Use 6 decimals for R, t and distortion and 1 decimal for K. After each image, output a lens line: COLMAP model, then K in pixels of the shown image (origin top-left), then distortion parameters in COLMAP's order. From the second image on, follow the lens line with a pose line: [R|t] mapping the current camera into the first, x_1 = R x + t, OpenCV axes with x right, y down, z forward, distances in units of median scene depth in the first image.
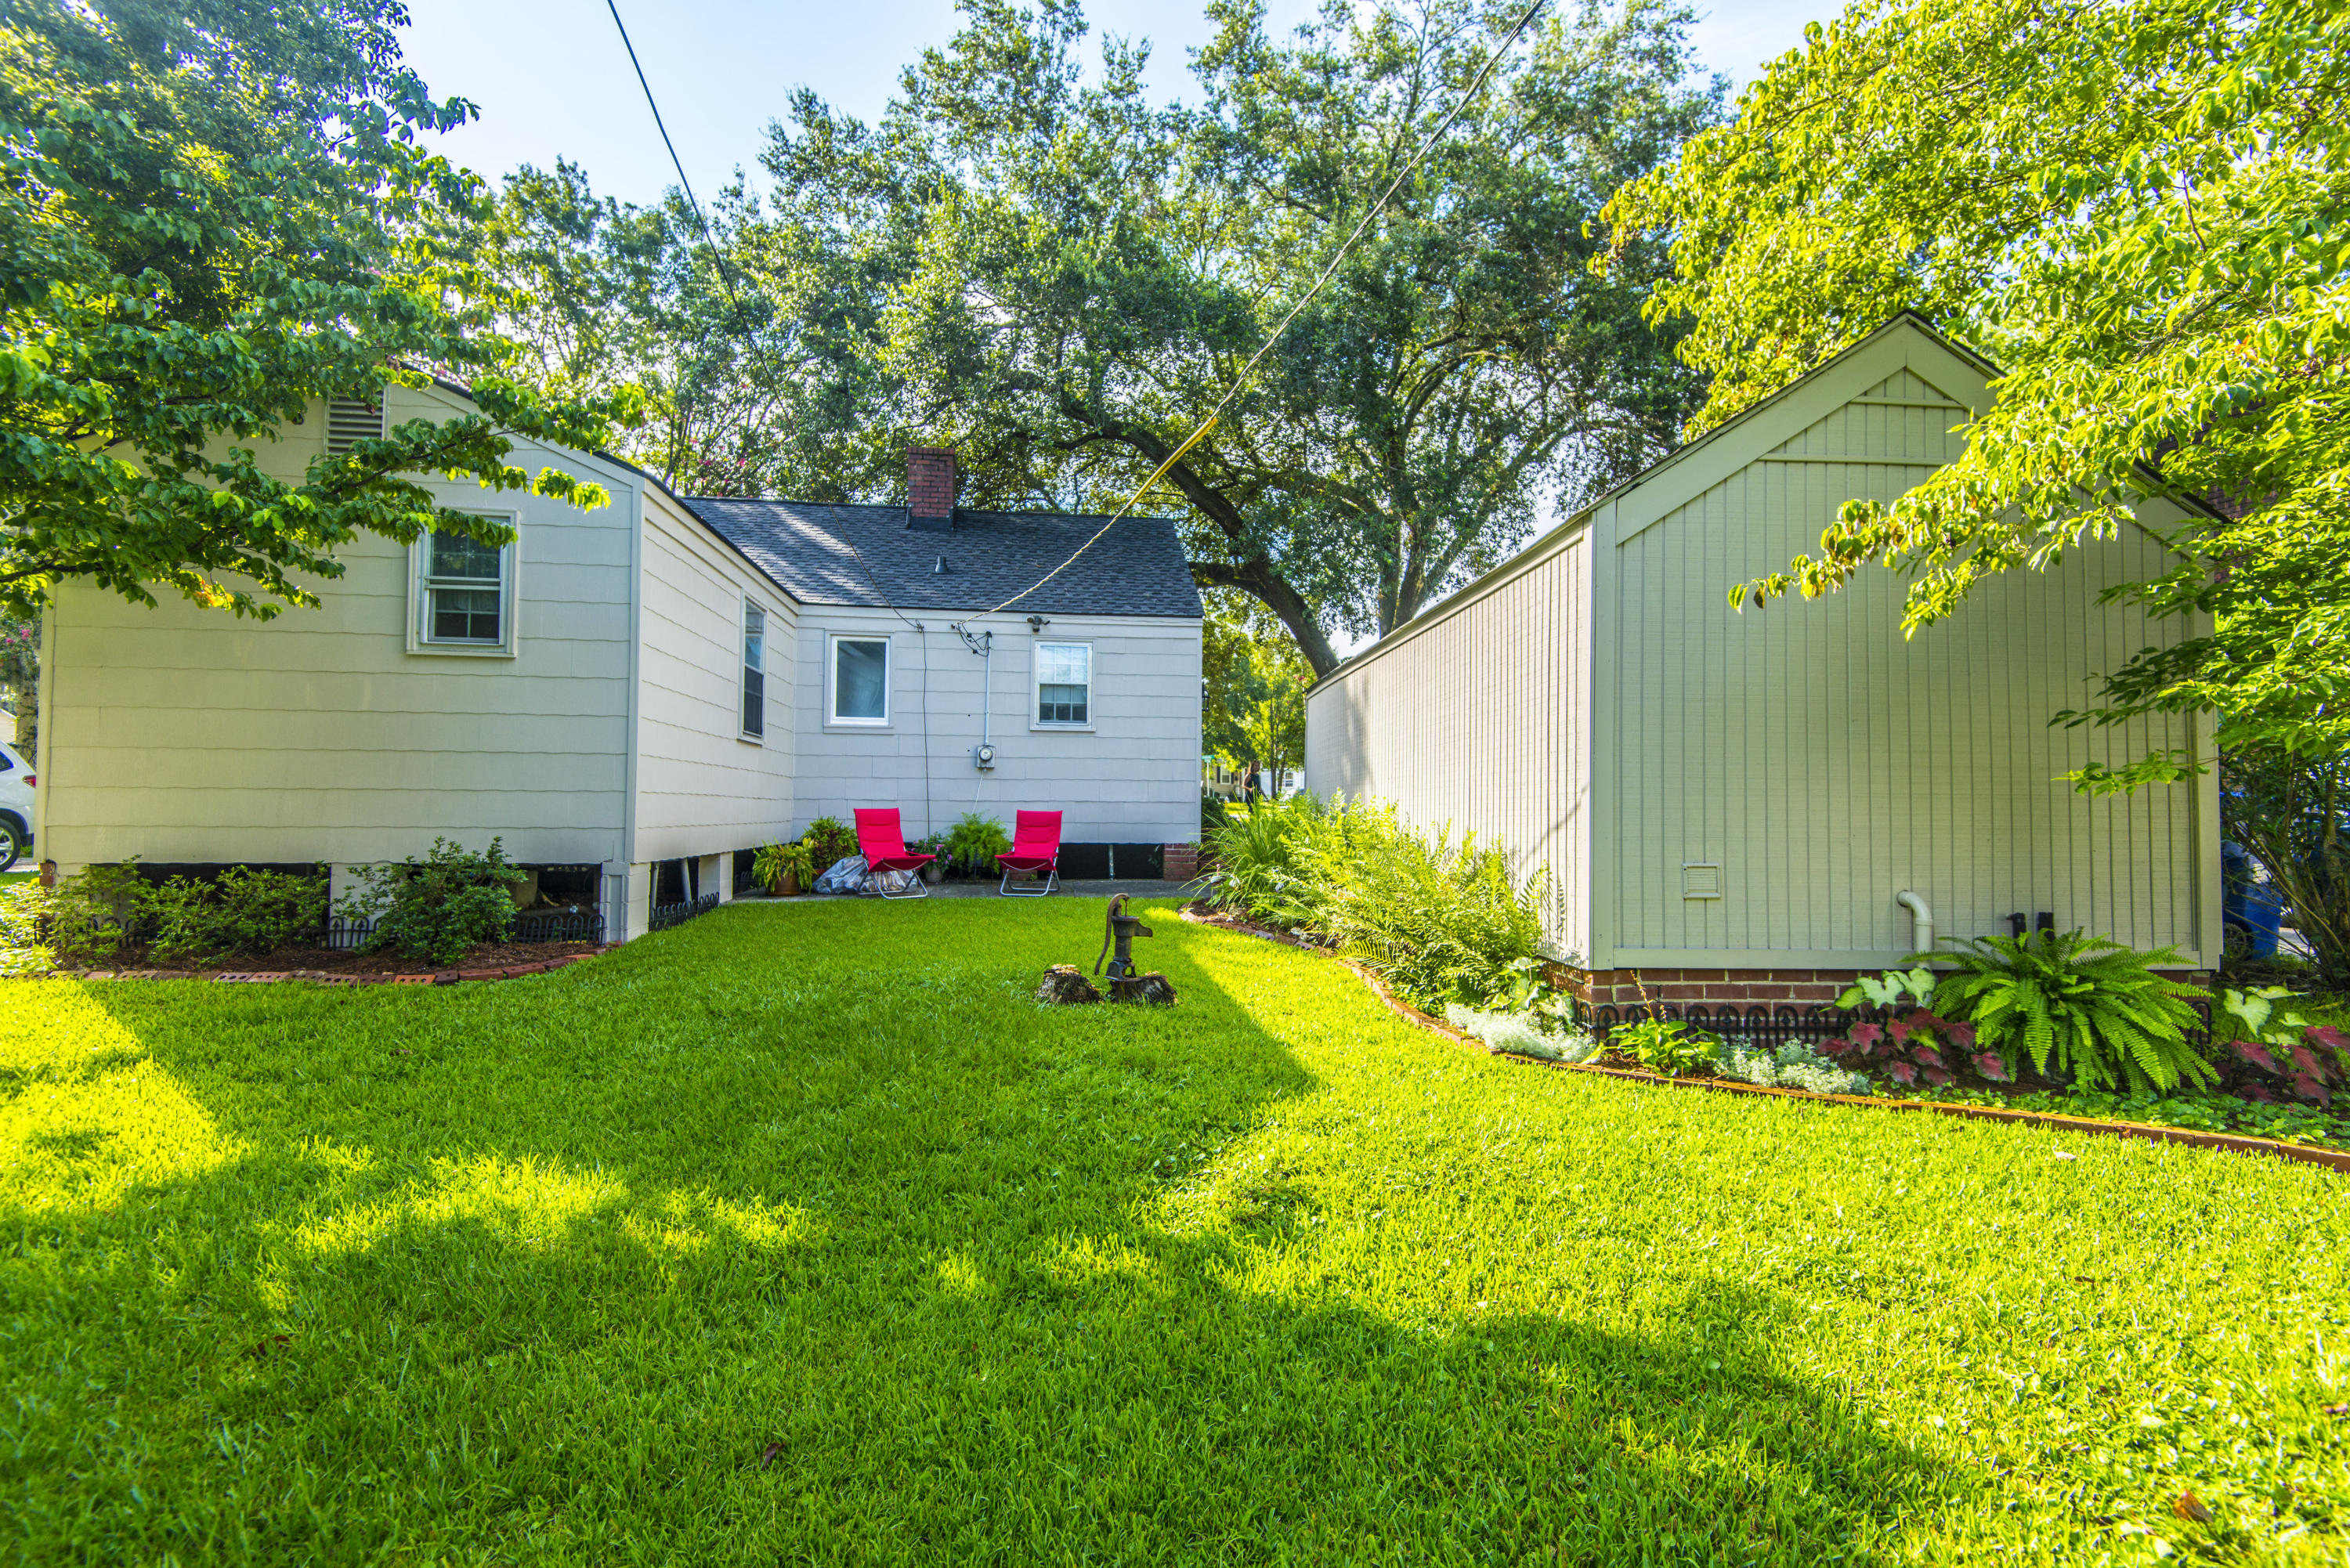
lens RADIAL K [[1060.6, 0, 1182.8], [0, 1060.6, 776.9], [0, 0, 1]] dist [0.036943, -0.021995]
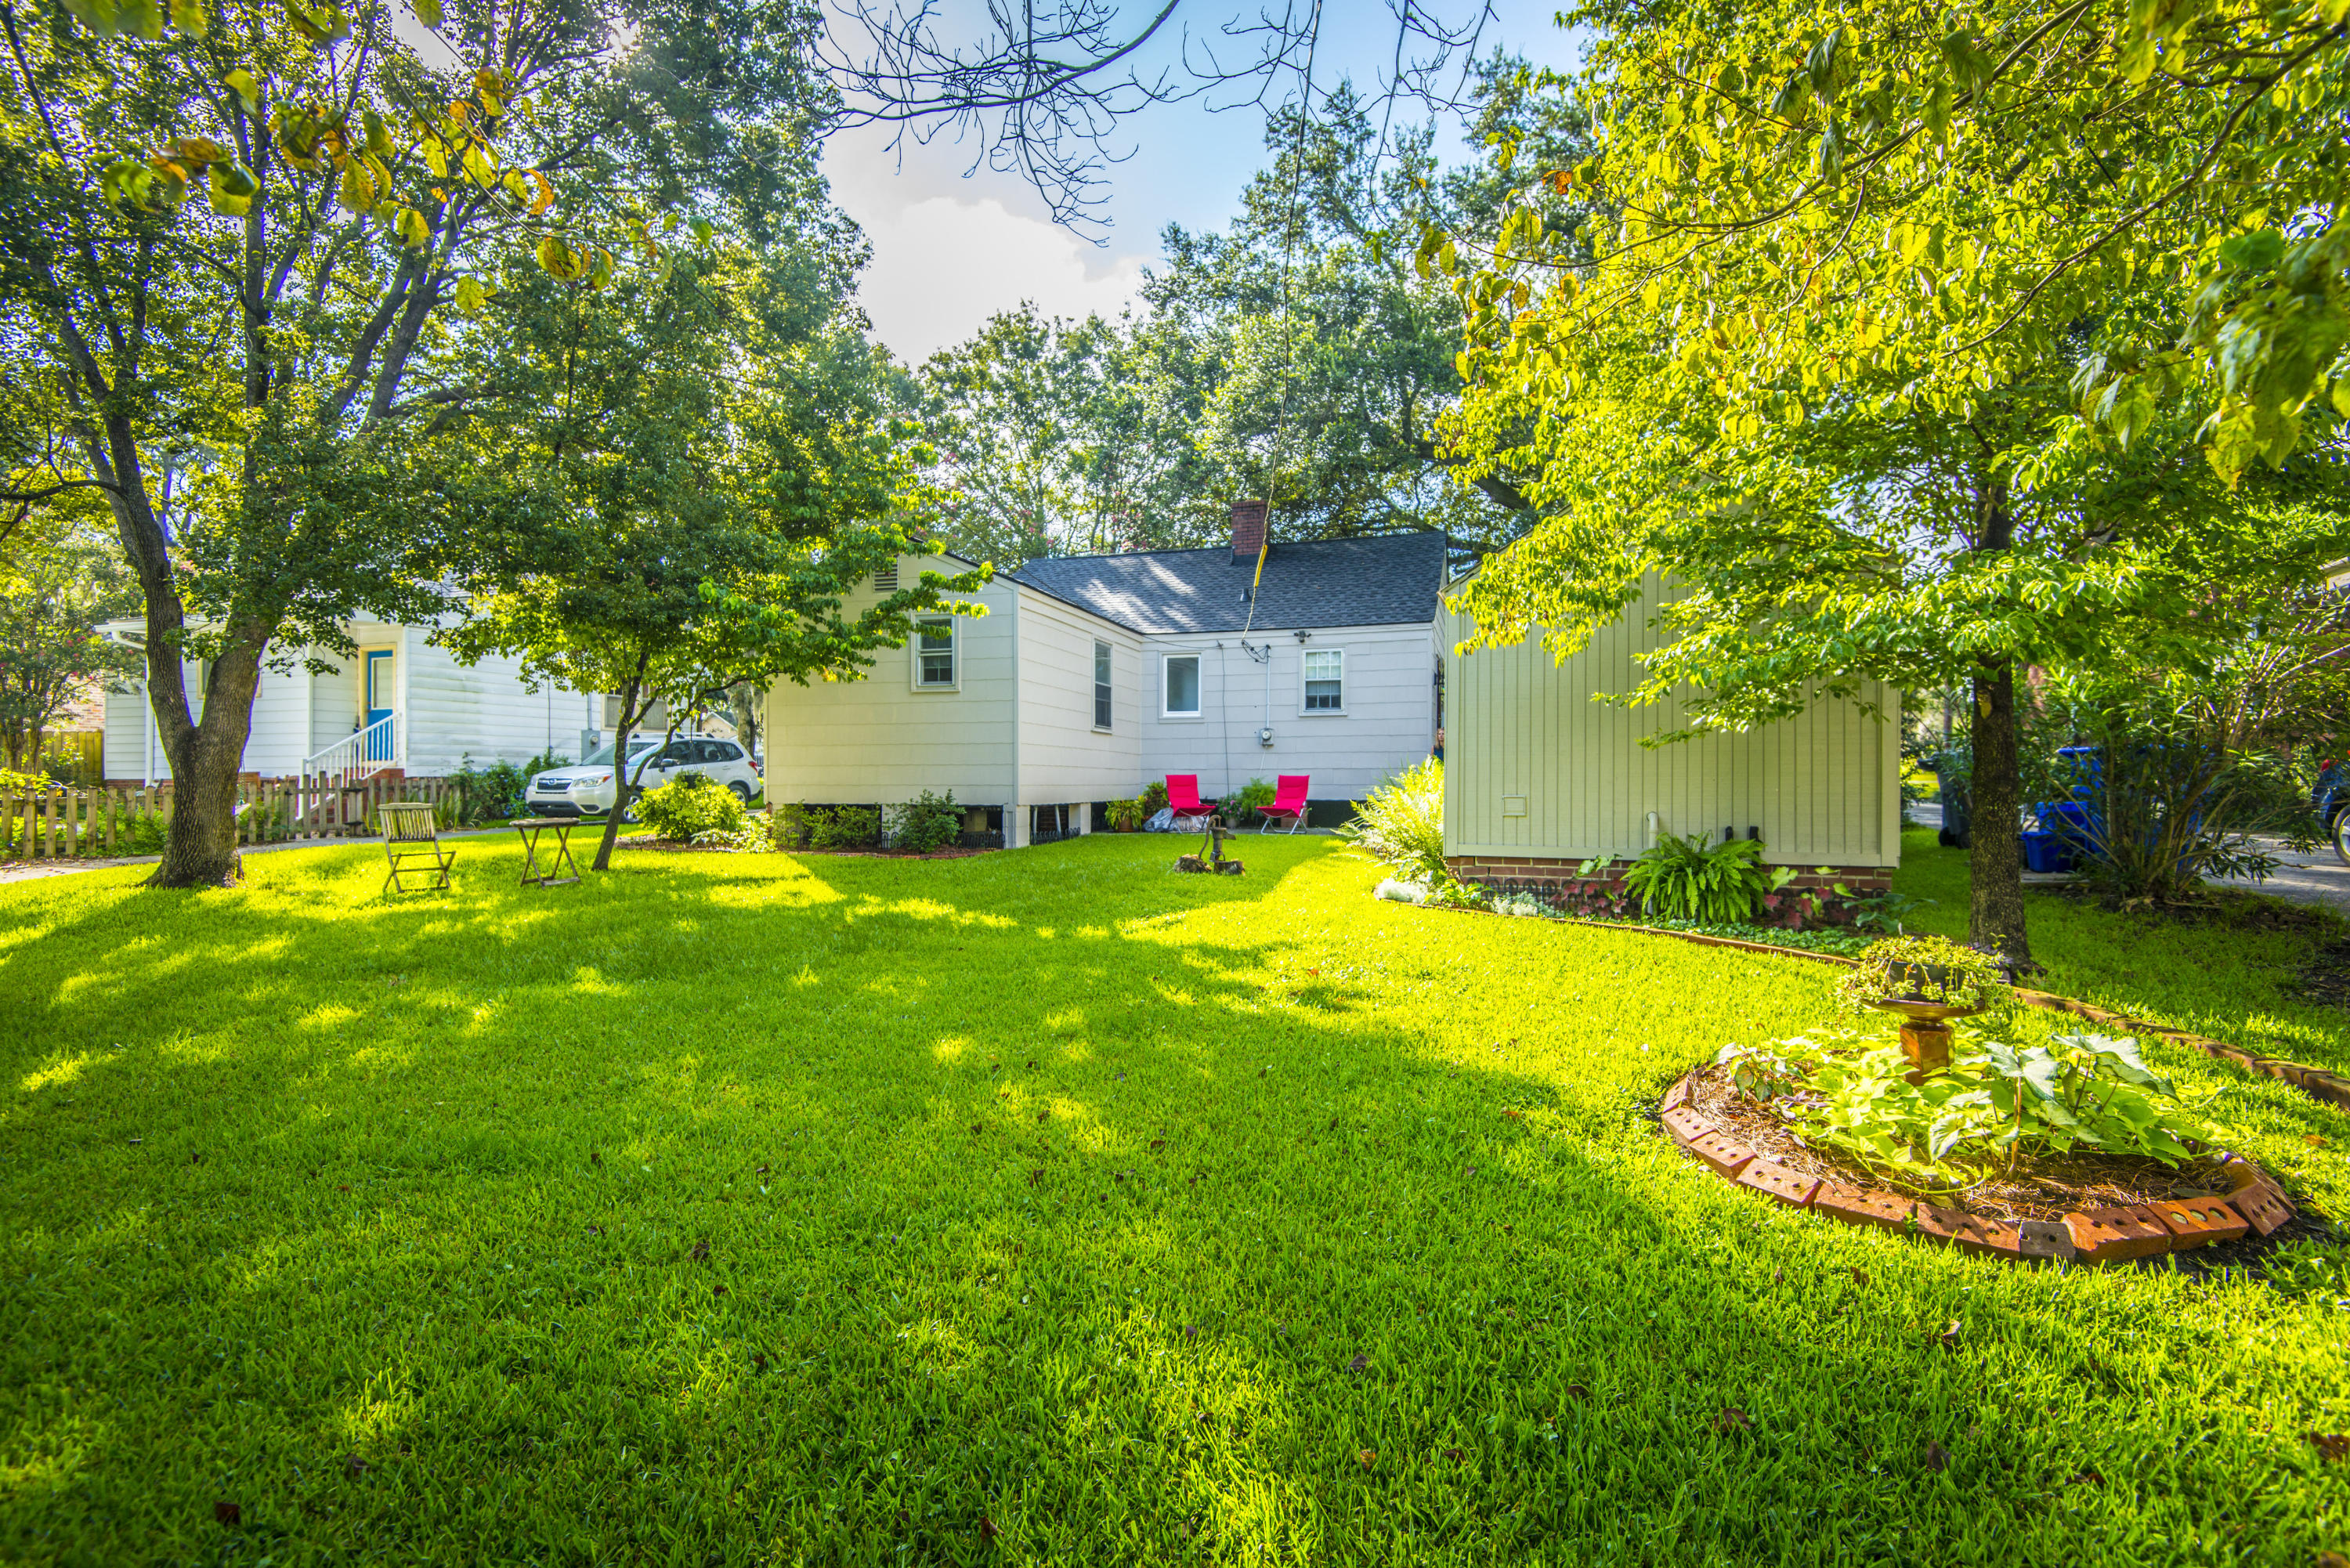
lens RADIAL K [[1060.6, 0, 1182.8], [0, 1060.6, 776.9], [0, 0, 1]] dist [0.036943, -0.021995]
pose [[0.914084, -0.010693, -0.405384, 0.339728], [0.020628, 0.999584, 0.020148, 0.003504], [0.405000, -0.026779, 0.913925, -0.372239]]
